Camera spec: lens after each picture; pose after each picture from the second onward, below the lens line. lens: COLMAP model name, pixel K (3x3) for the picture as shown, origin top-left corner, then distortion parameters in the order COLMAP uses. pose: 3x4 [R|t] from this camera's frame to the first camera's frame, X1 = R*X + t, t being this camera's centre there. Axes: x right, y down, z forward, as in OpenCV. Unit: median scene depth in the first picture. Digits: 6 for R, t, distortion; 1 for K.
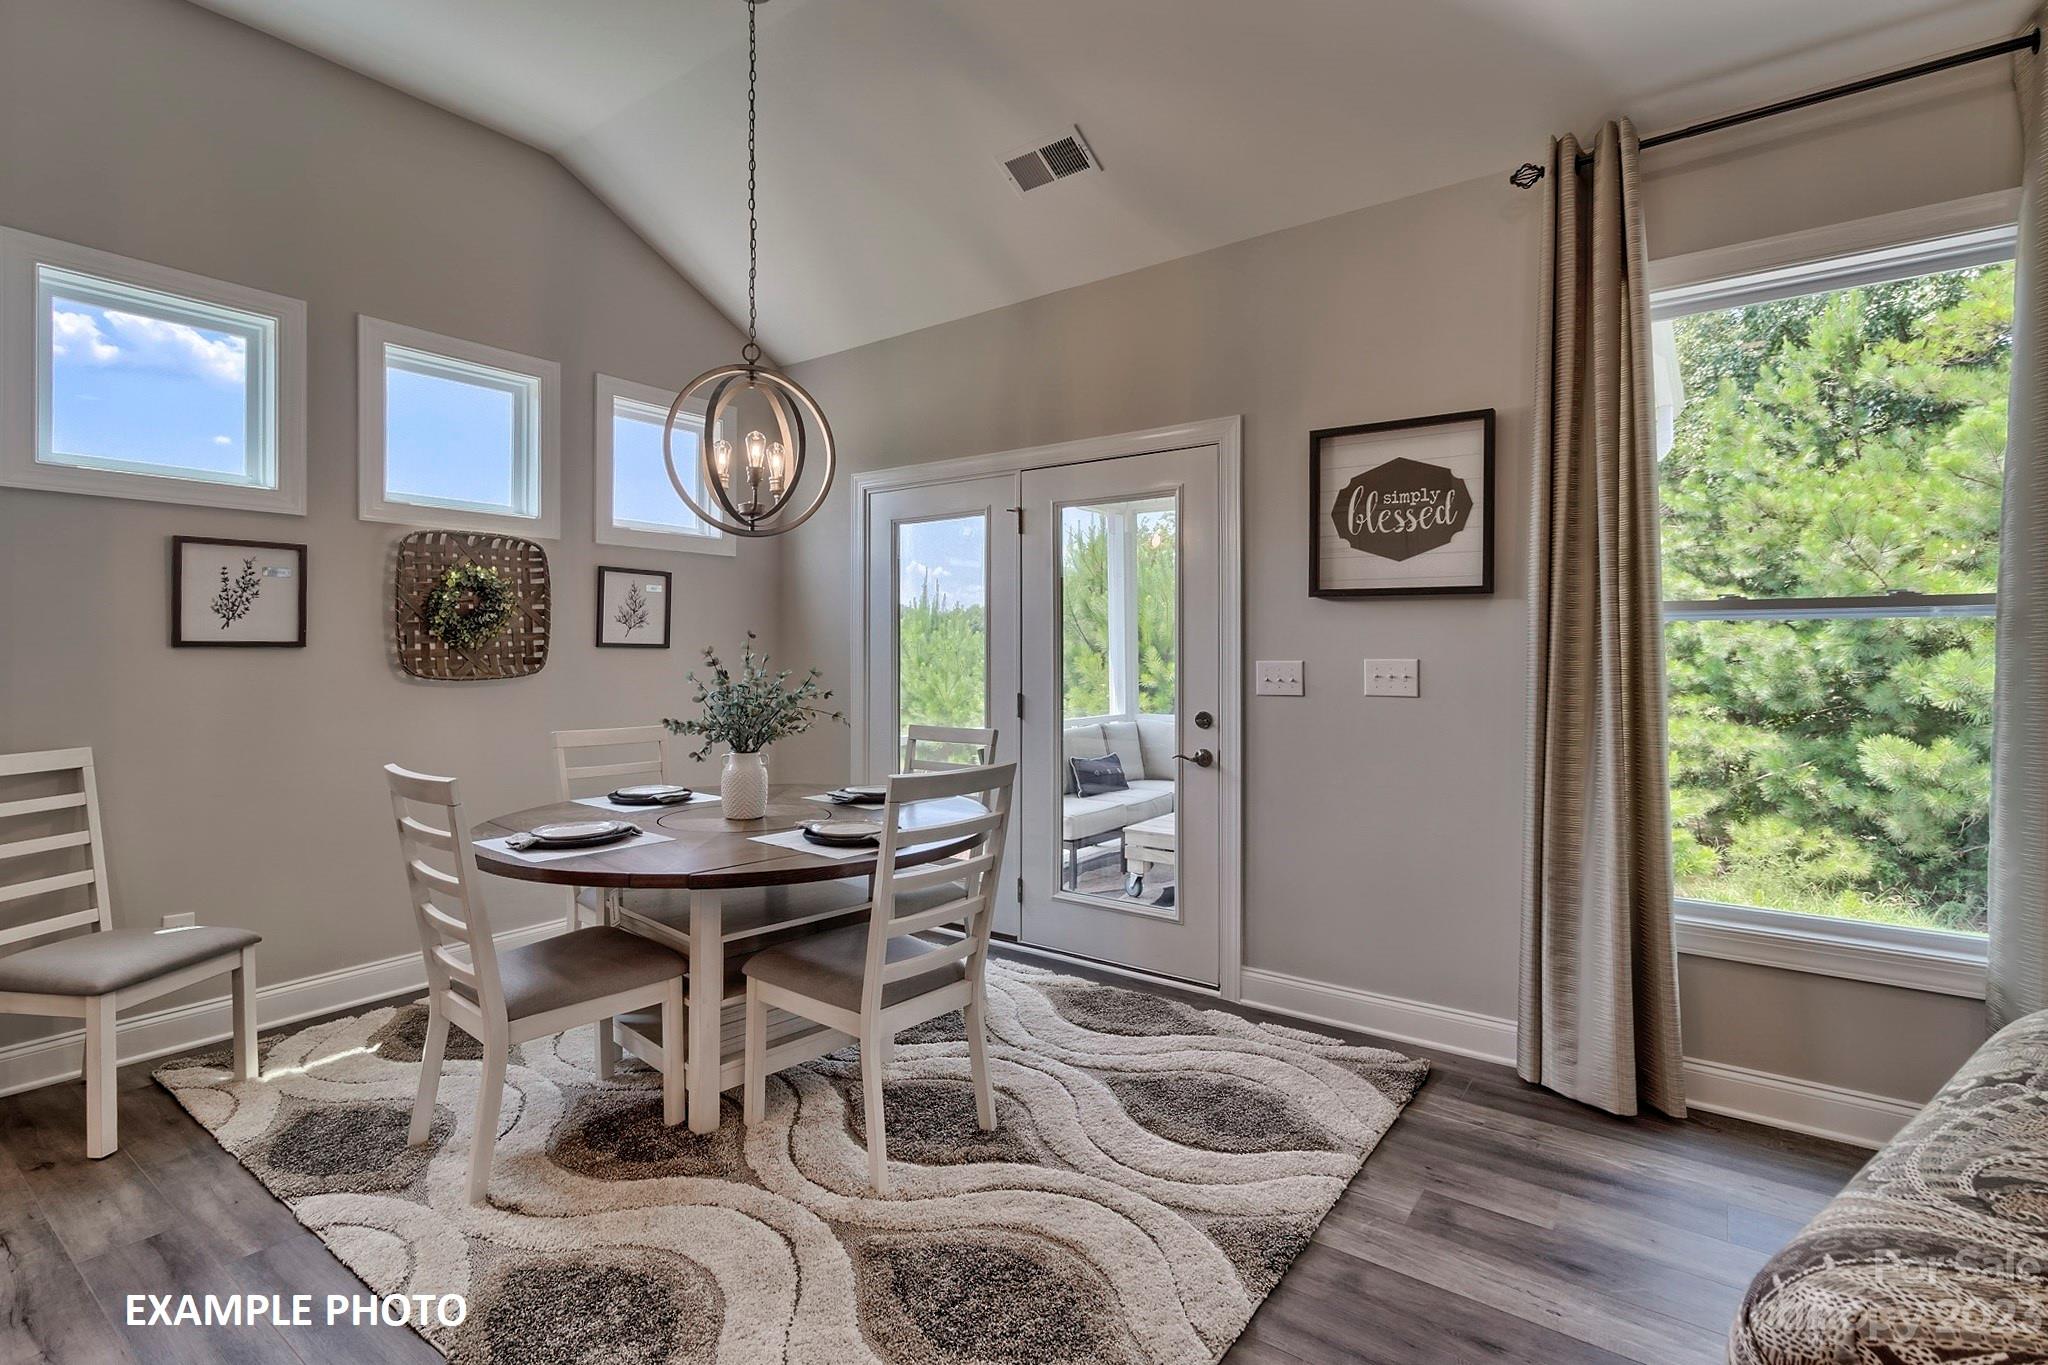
lens RADIAL K [[958.2, 0, 1011.8], [0, 958.2, 646.0], [0, 0, 1]] dist [0.003445, 0.000774]
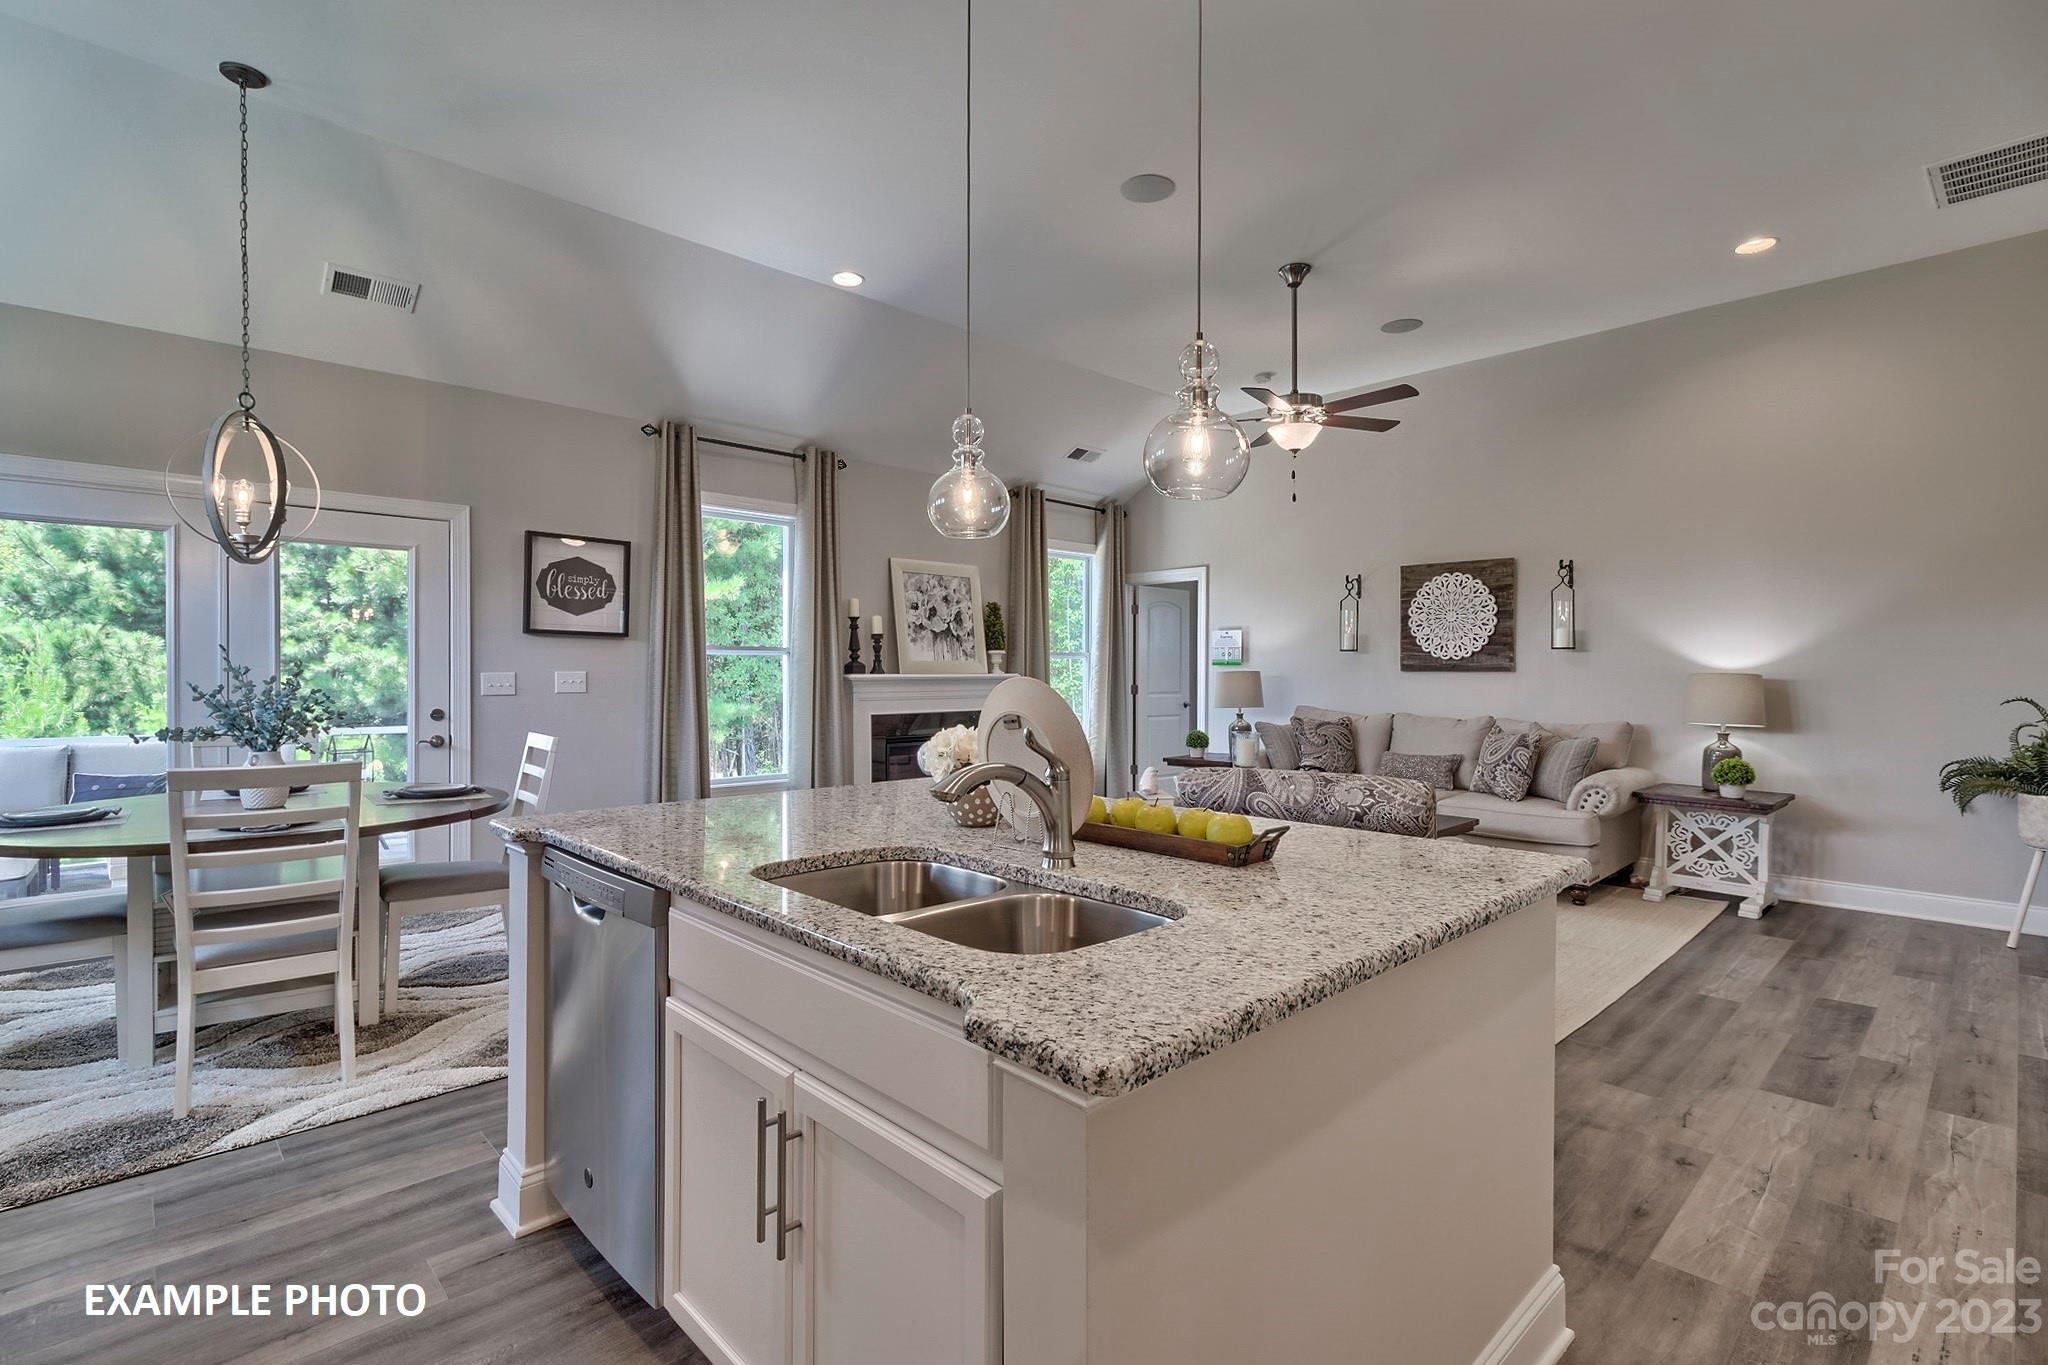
lens RADIAL K [[958.2, 0, 1030.6], [0, 958.2, 679.9], [0, 0, 1]] dist [0.003445, 0.000774]
pose [[0.149979, -0.009851, 0.988640, -1.183047], [-0.009548, 0.999889, 0.011412, 0.001293], [-0.988643, -0.011151, 0.149869, -0.082516]]
